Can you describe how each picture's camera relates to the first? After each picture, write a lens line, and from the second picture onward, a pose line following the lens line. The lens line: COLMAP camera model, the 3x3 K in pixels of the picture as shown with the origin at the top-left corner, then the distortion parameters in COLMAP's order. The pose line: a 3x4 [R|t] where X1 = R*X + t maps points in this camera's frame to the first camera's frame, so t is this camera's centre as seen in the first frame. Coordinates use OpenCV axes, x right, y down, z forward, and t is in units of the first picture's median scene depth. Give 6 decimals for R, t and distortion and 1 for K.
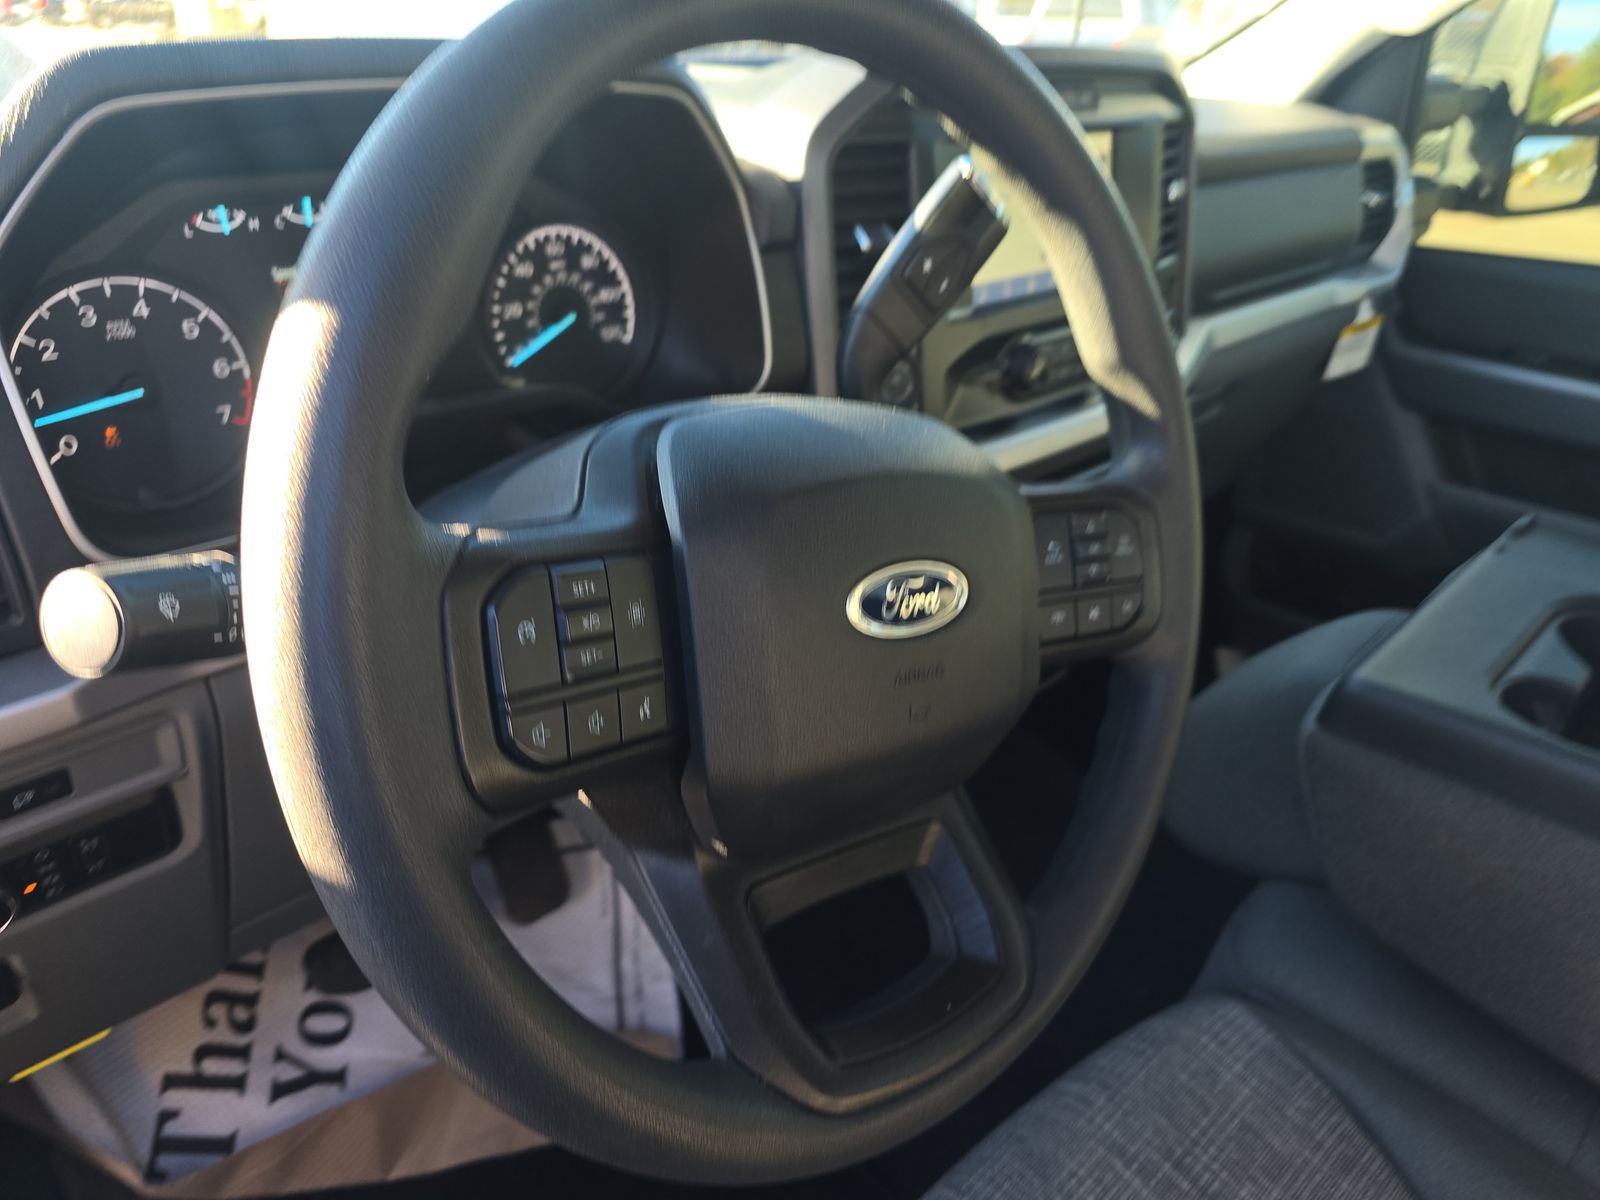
lens RADIAL K [[1093.1, 0, 795.9], [0, 1093.1, 592.6], [0, 0, 1]] dist [0.059333, -0.037566]
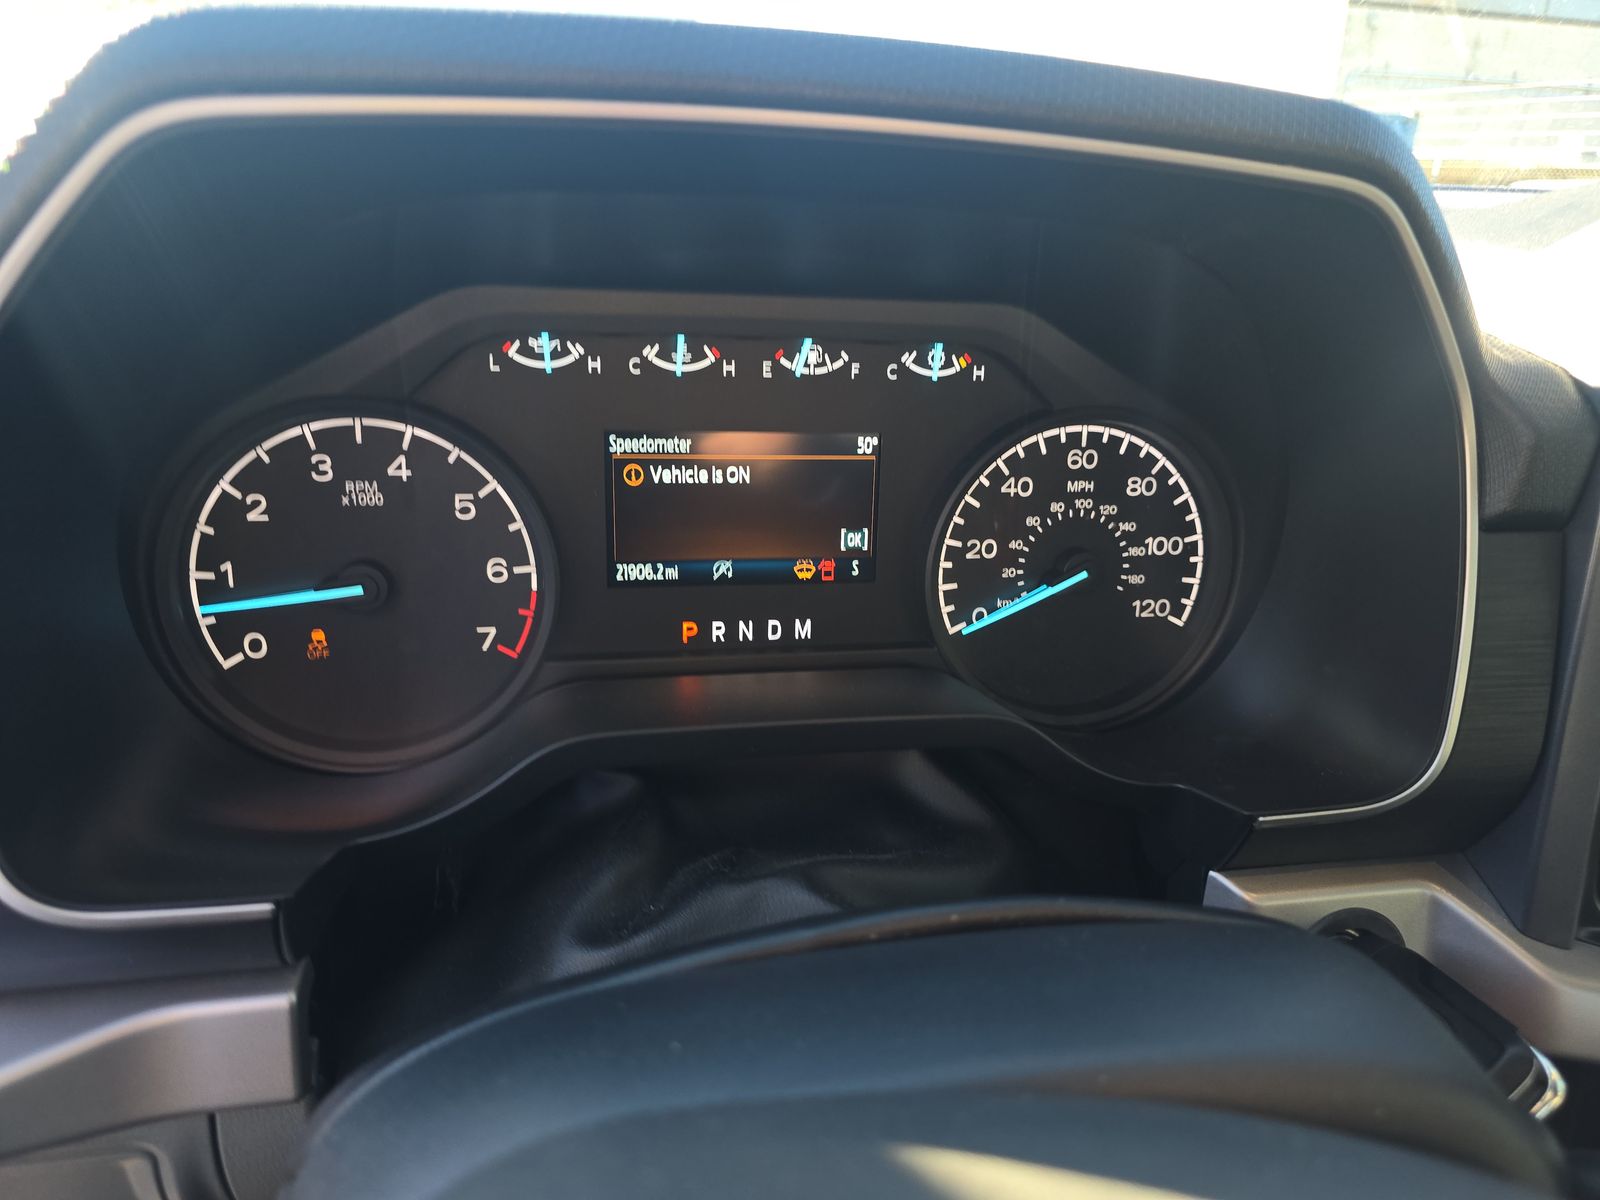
lens RADIAL K [[1093.1, 0, 798.2], [0, 1093.1, 595.0], [0, 0, 1]] dist [0.059333, -0.037566]
pose [[0.842326, 0.215010, -0.494225, -0.054861], [-0.280563, 0.957866, -0.061458, -0.203269], [0.460187, 0.190429, 0.867159, 0.545047]]
